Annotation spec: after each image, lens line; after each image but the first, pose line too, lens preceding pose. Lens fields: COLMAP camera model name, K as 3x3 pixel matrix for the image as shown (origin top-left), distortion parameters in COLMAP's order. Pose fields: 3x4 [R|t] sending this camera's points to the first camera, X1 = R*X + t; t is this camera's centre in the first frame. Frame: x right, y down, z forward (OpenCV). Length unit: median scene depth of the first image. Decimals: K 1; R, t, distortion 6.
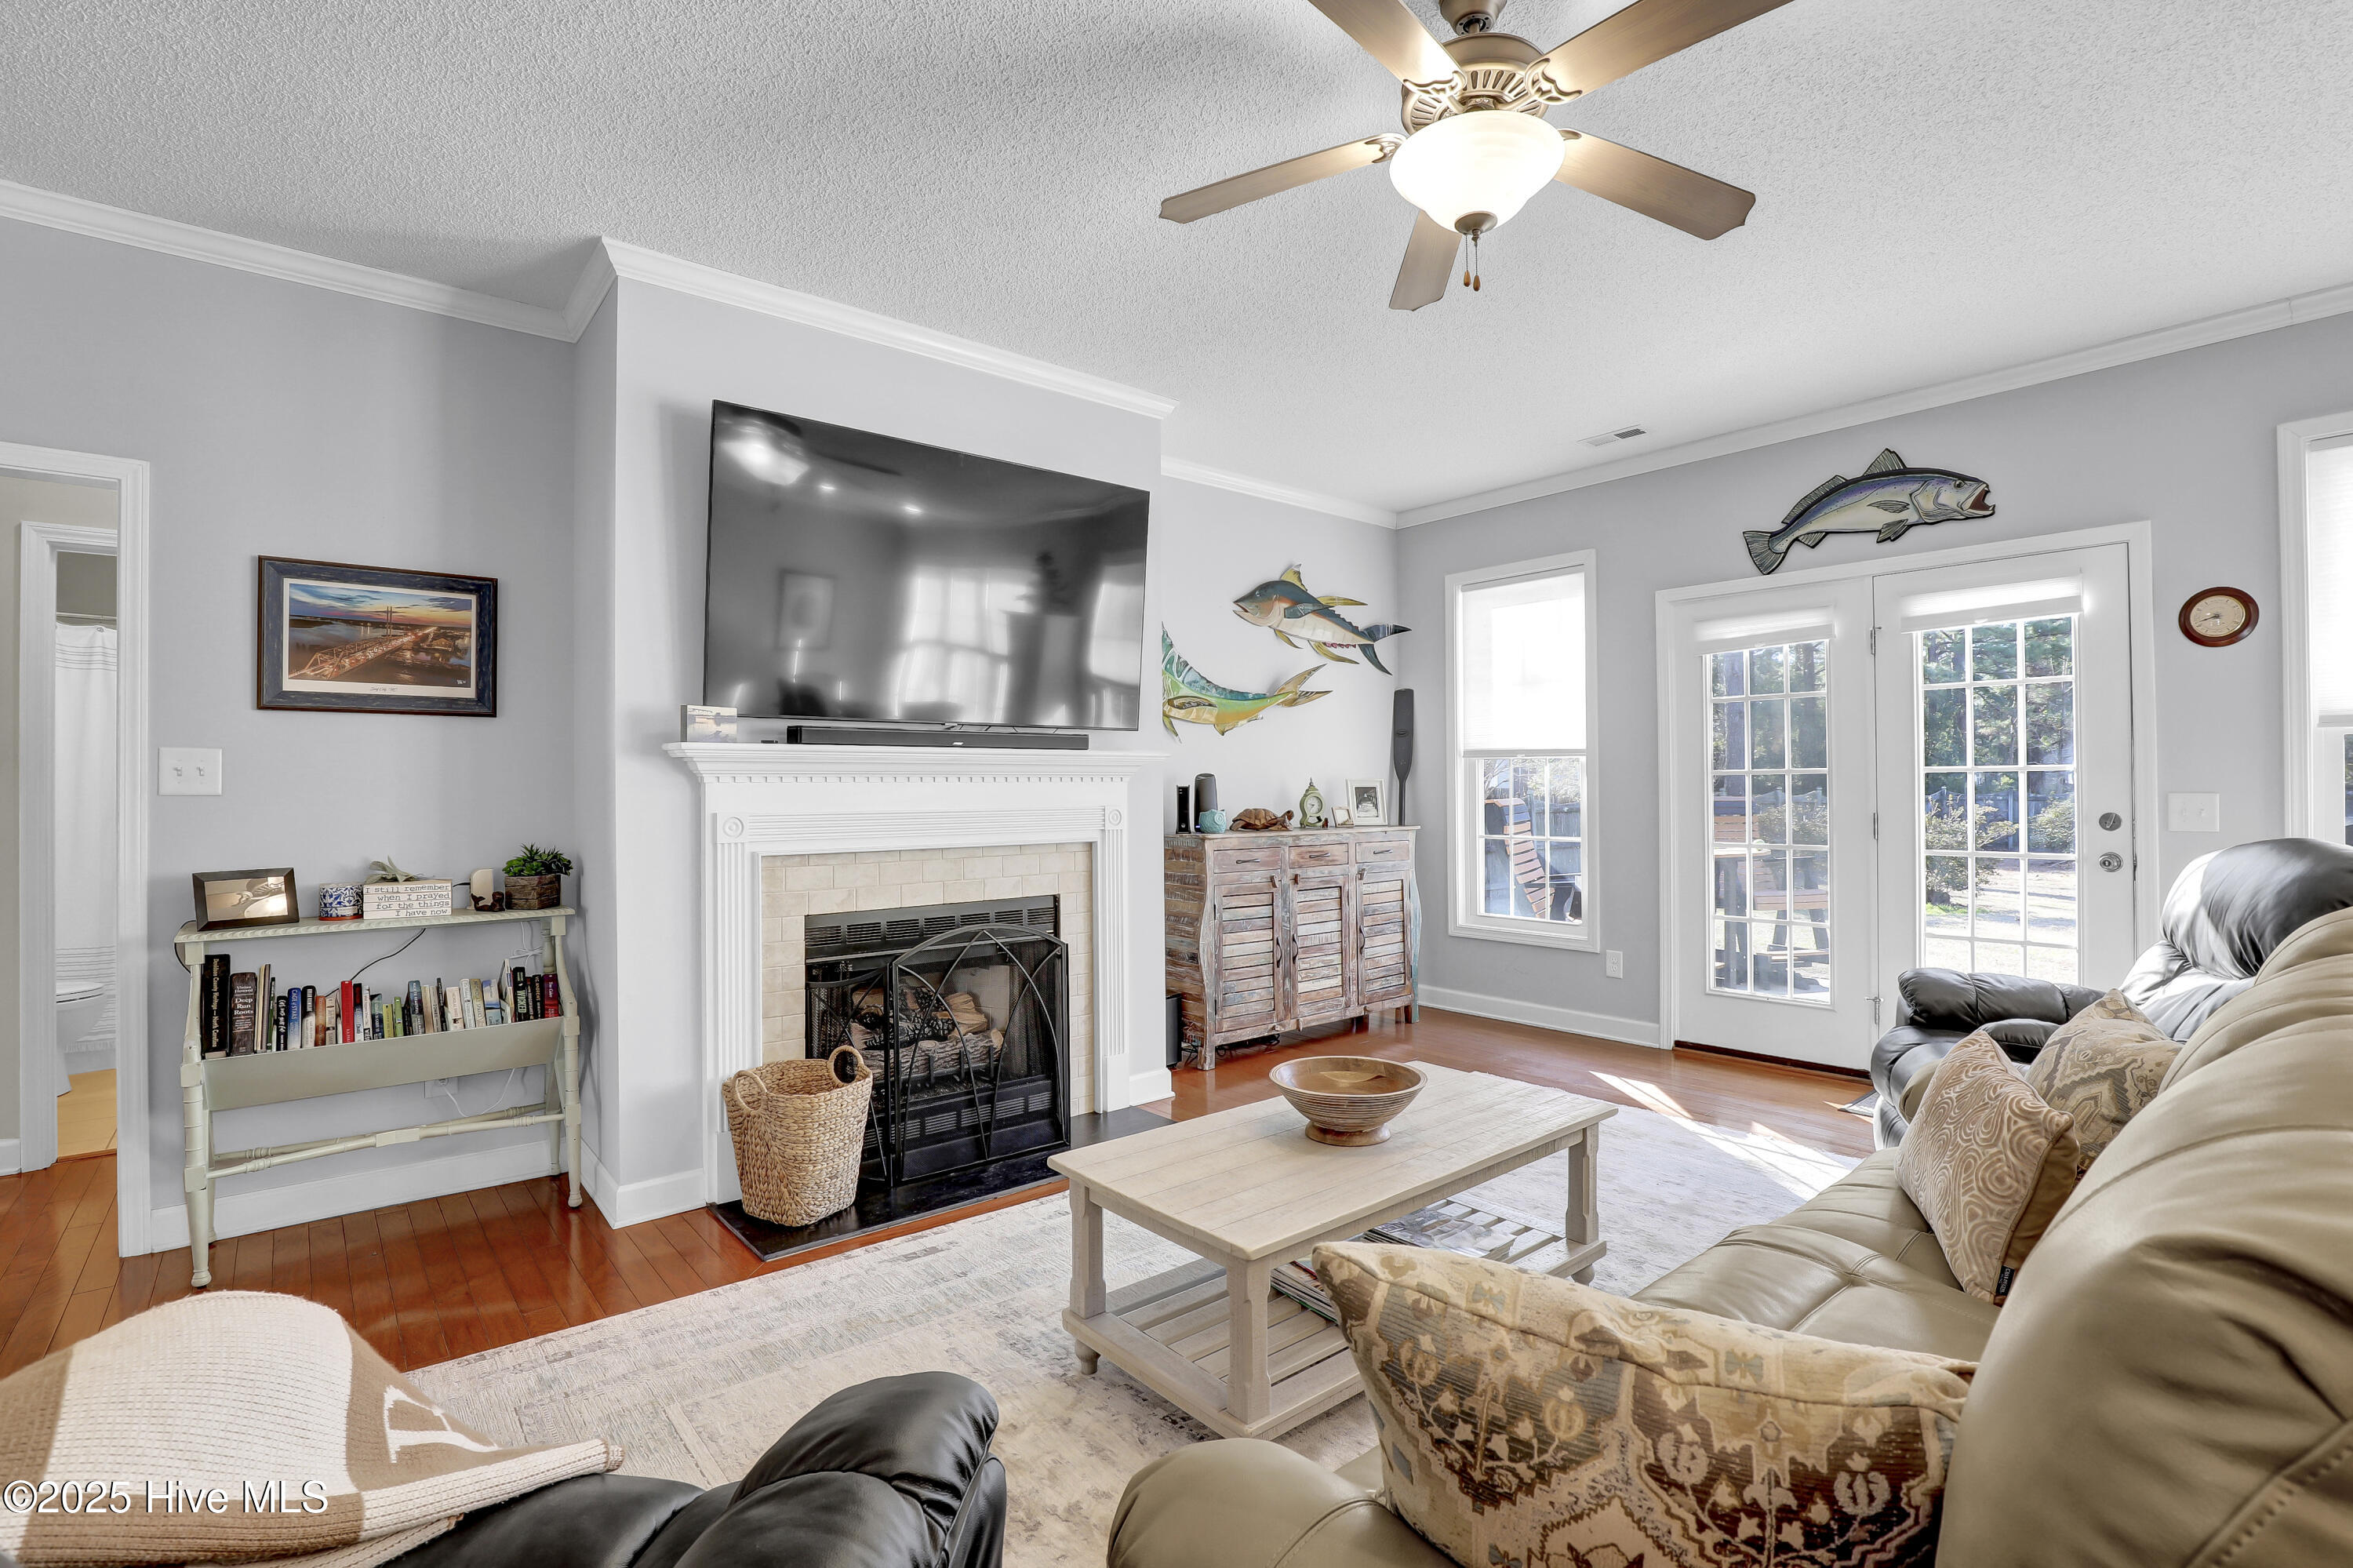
lens RADIAL K [[1112.4, 0, 1186.4], [0, 1112.4, 778.0], [0, 0, 1]] dist [-0.029122, 0.004628]
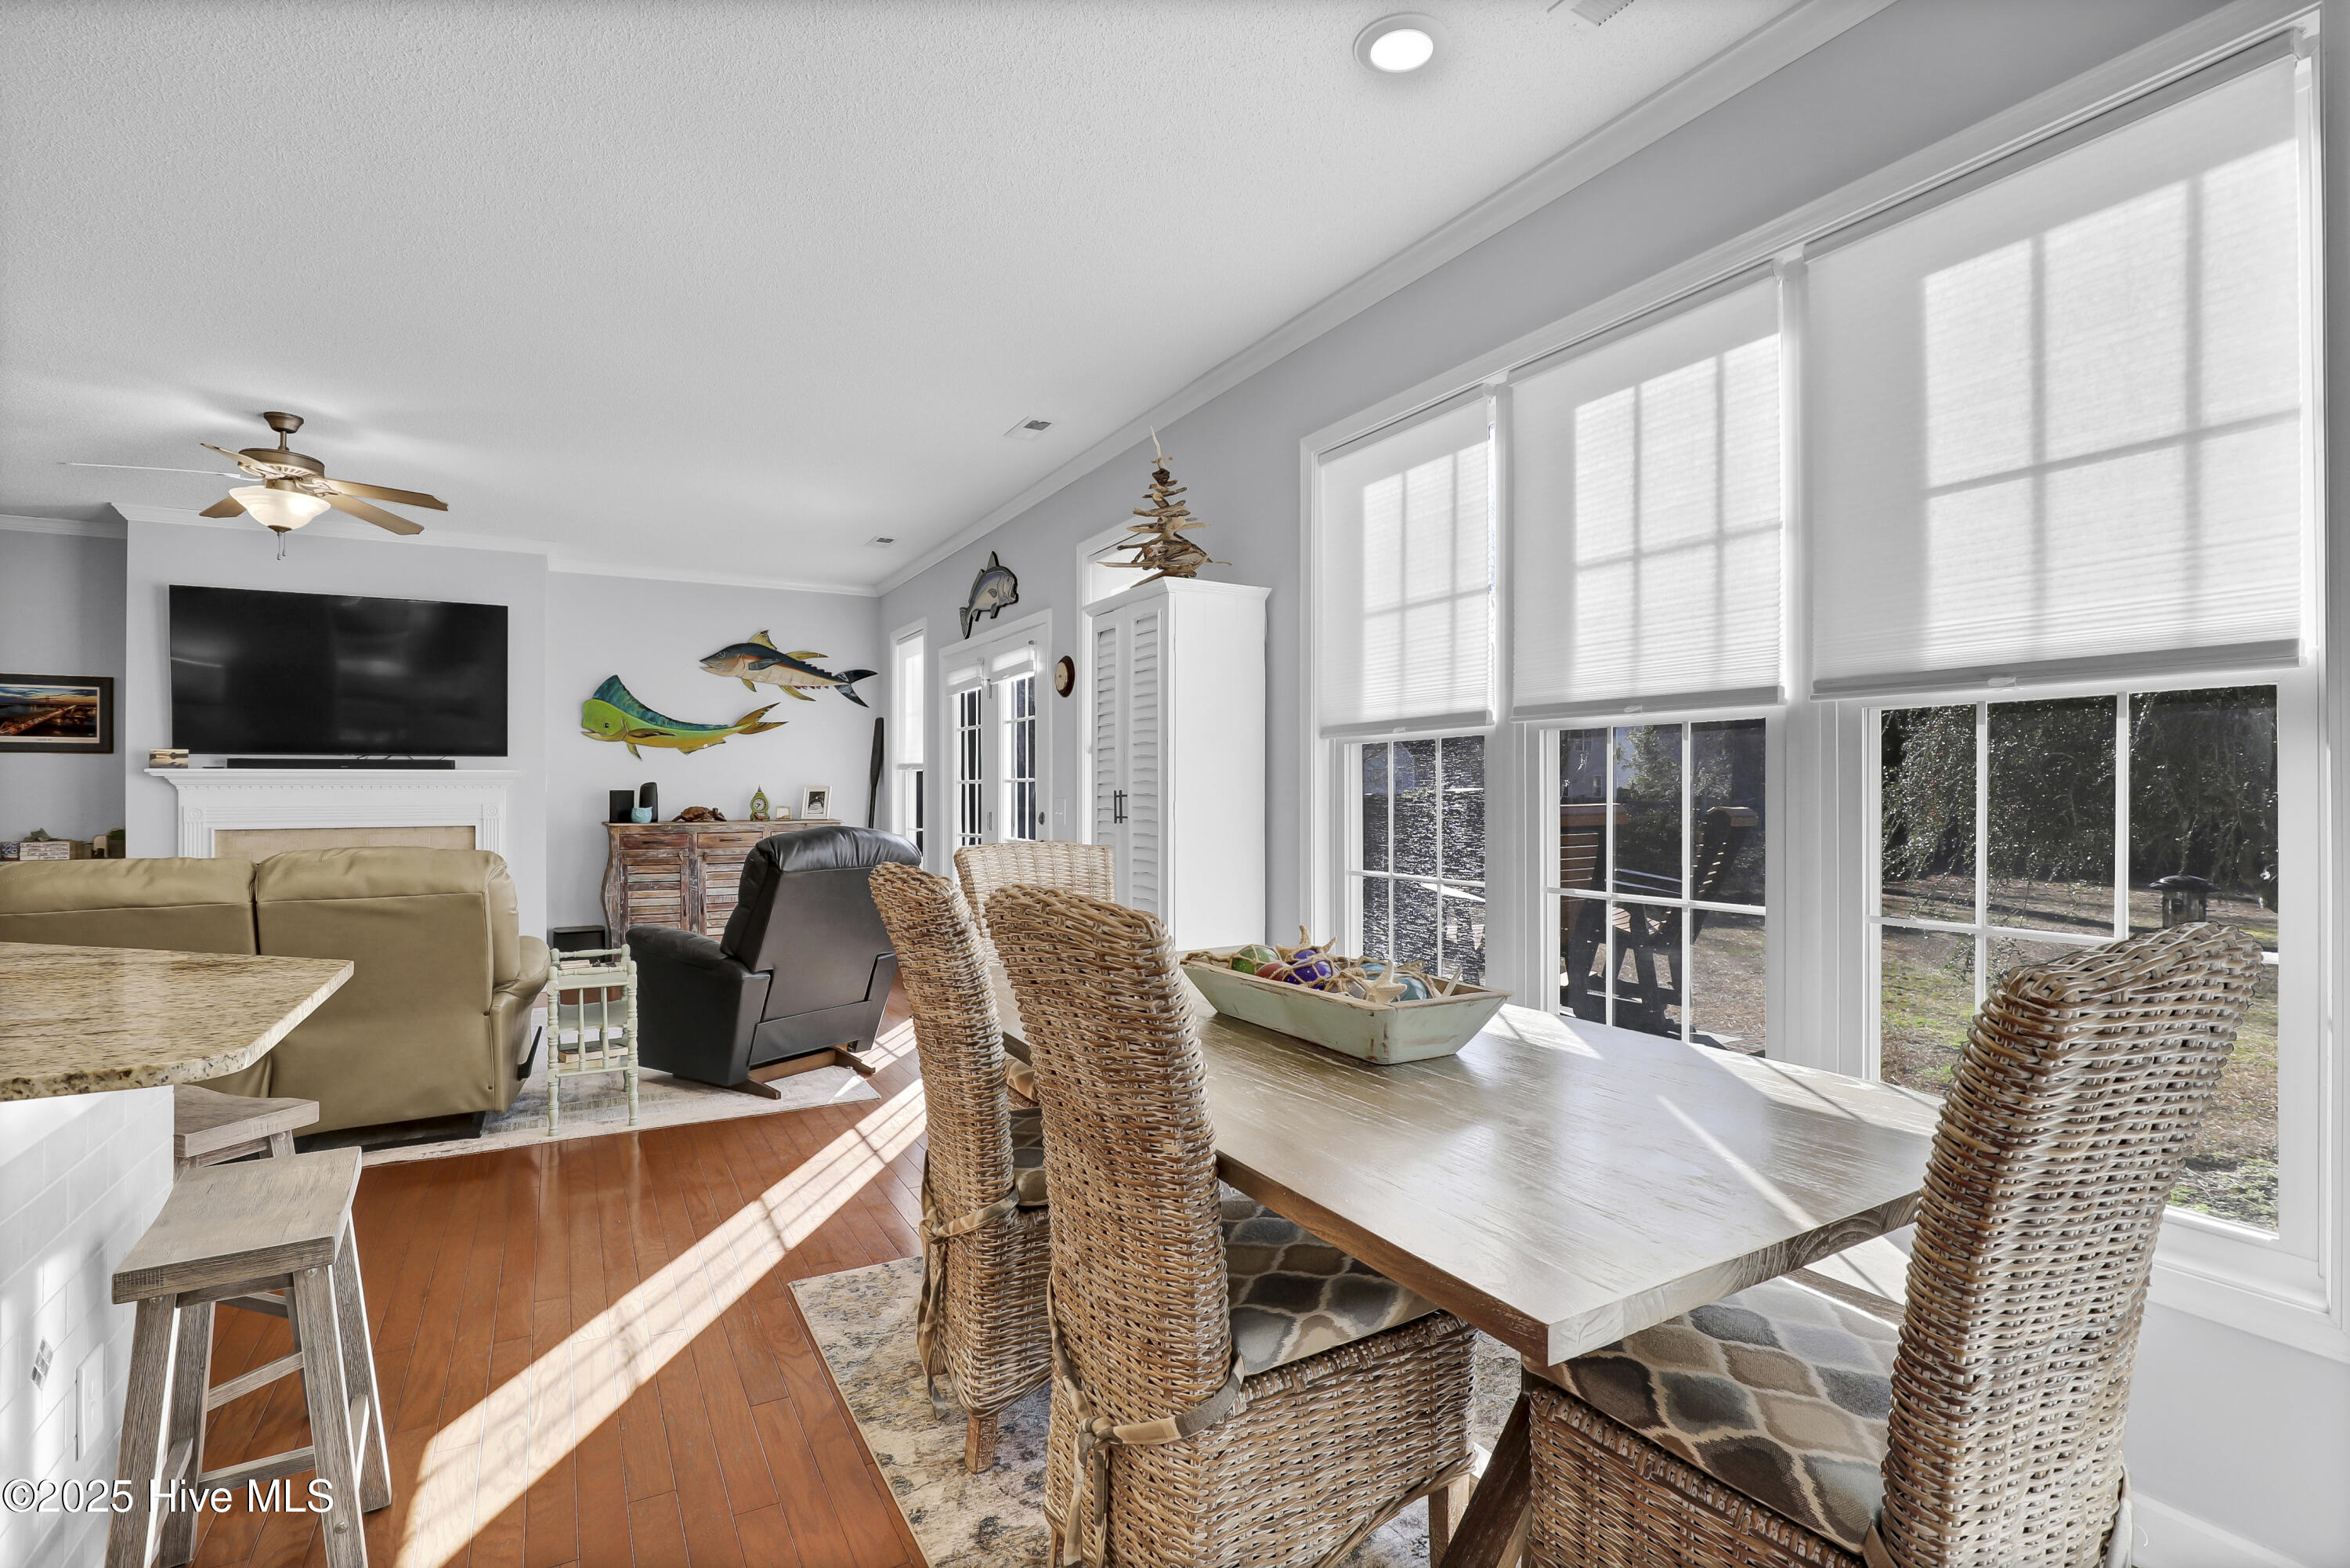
lens RADIAL K [[1110.9, 0, 1178.1], [0, 1110.9, 780.9], [0, 0, 1]] dist [-0.029122, 0.004628]
pose [[0.981446, 0.001784, -0.191730, 1.167915], [-0.001072, 0.999992, 0.003820, -0.014441], [0.191736, -0.003544, 0.981440, -0.344184]]
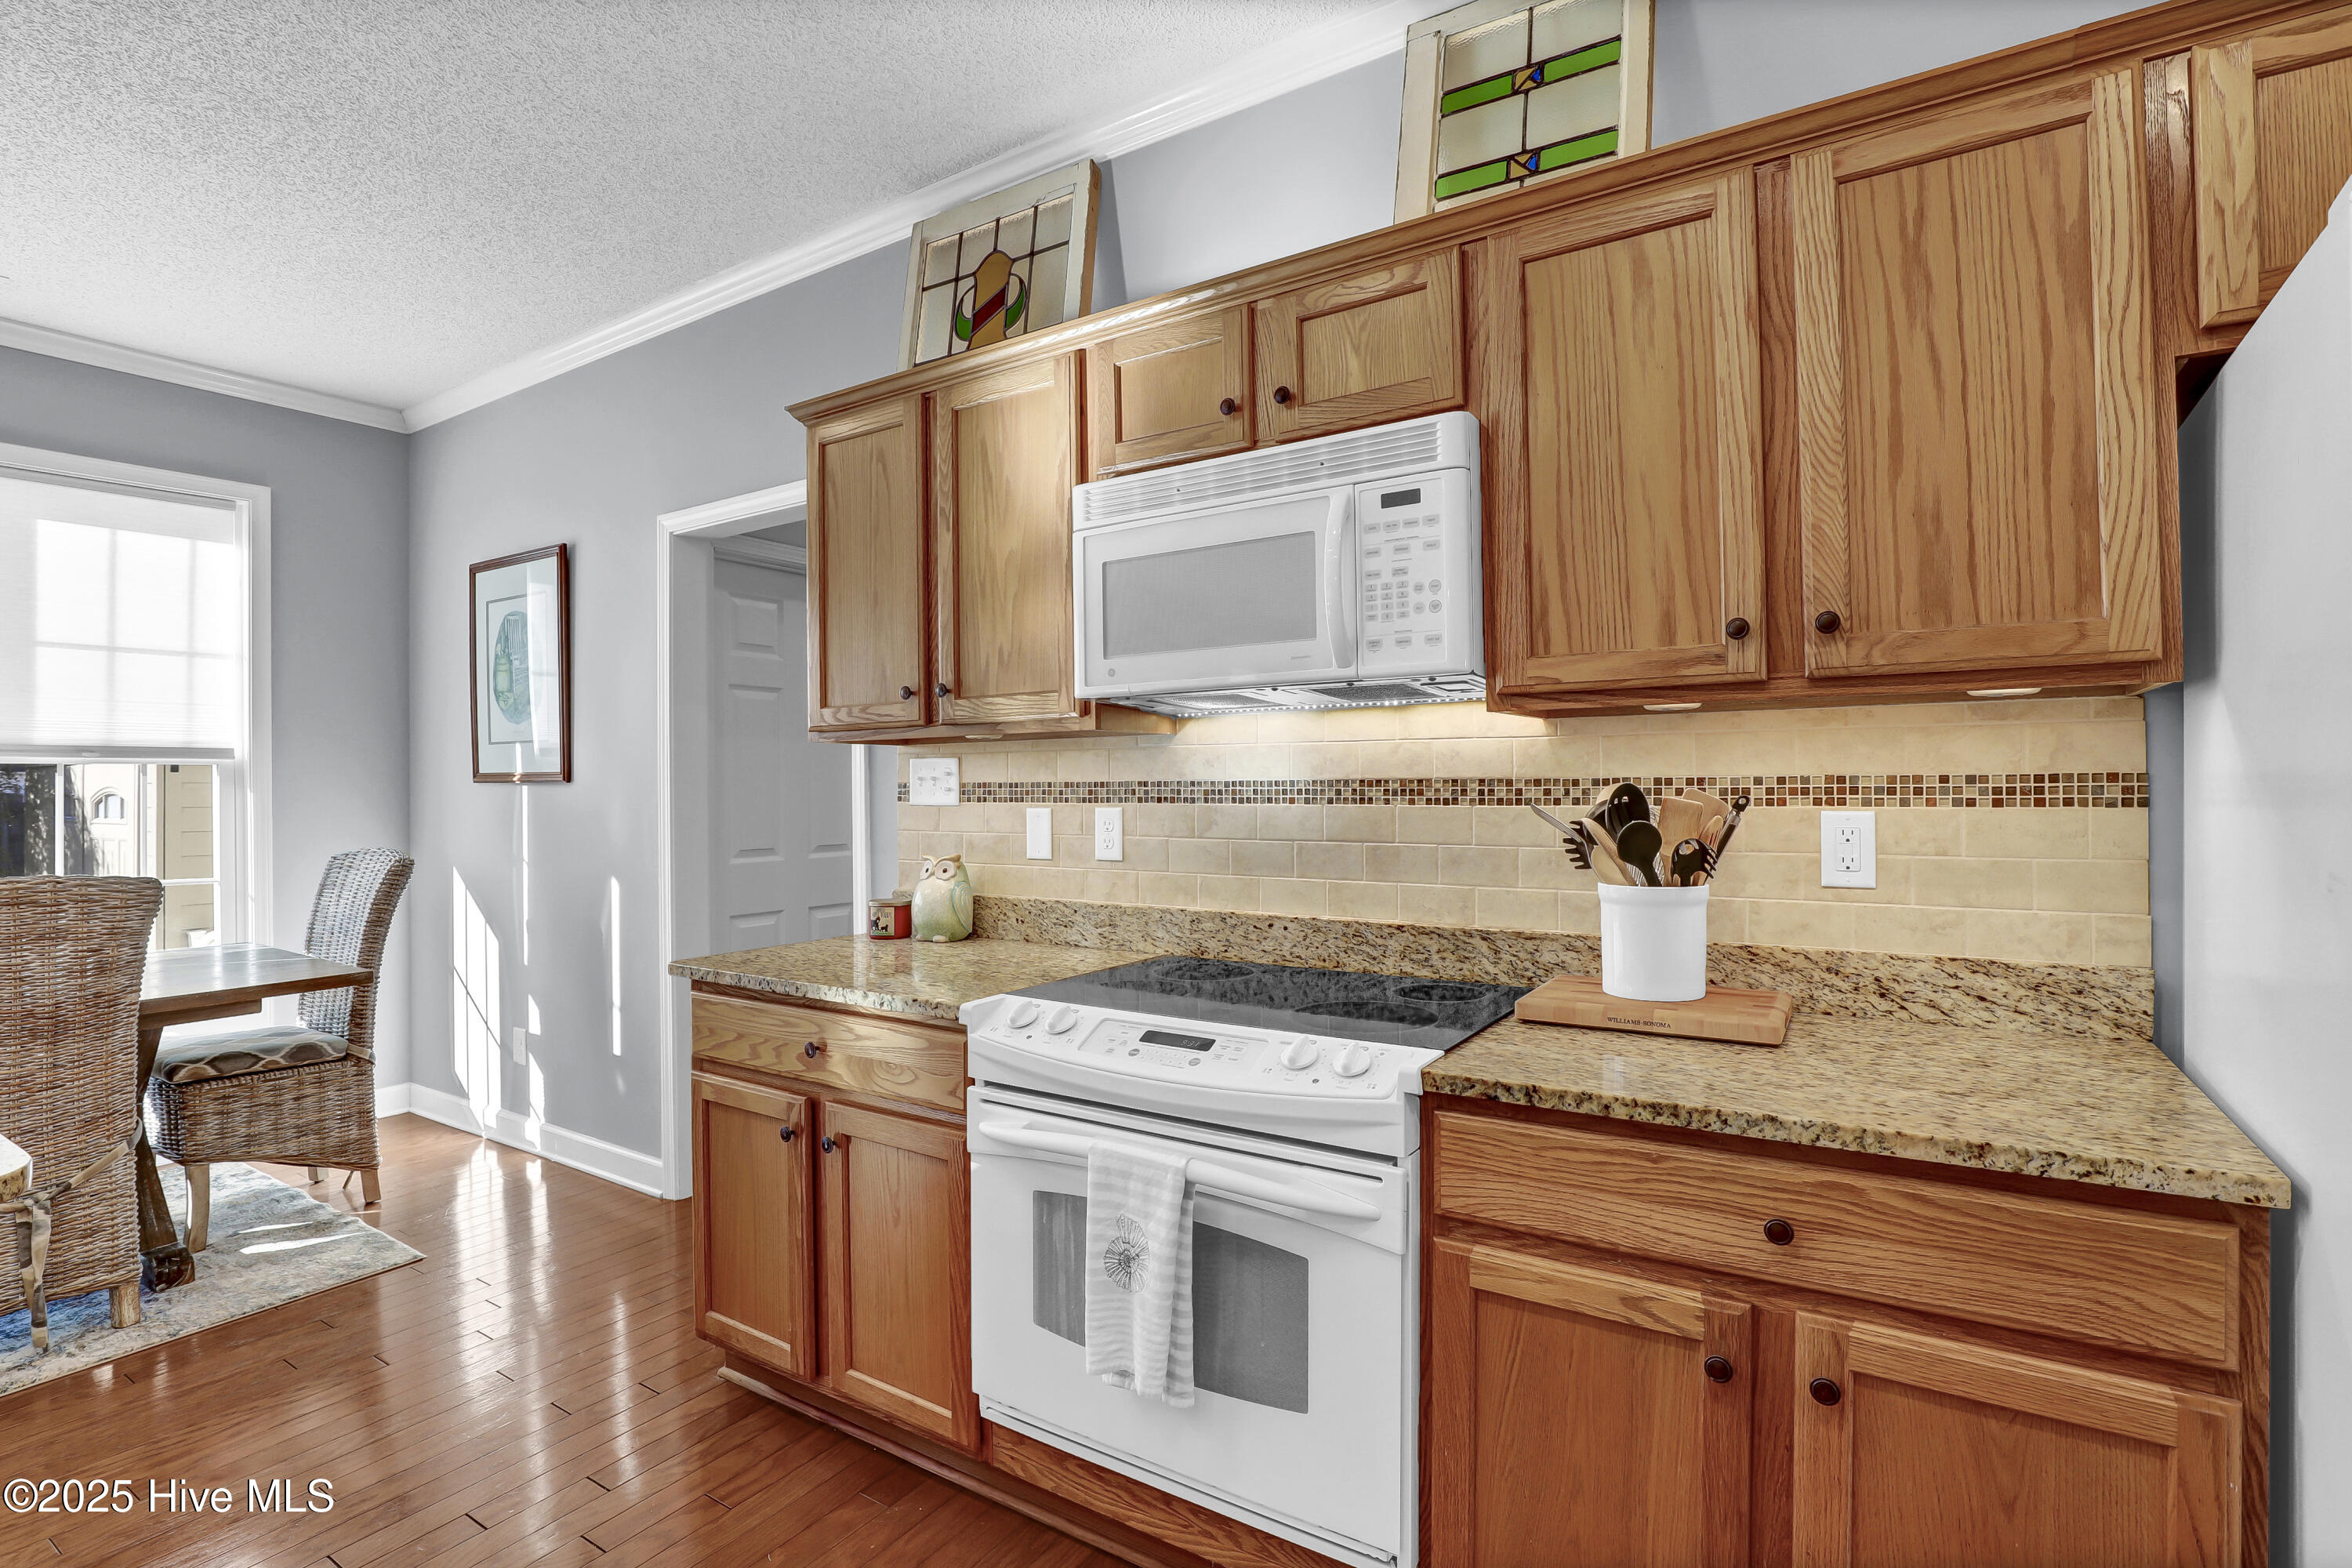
lens RADIAL K [[1111.9, 0, 1194.1], [0, 1111.9, 776.6], [0, 0, 1]] dist [-0.029122, 0.004628]
pose [[-0.293952, 0.016988, 0.955669, 0.360160], [0.001387, 0.999849, -0.017347, -0.020190], [-0.955819, -0.003773, -0.293931, -0.417424]]
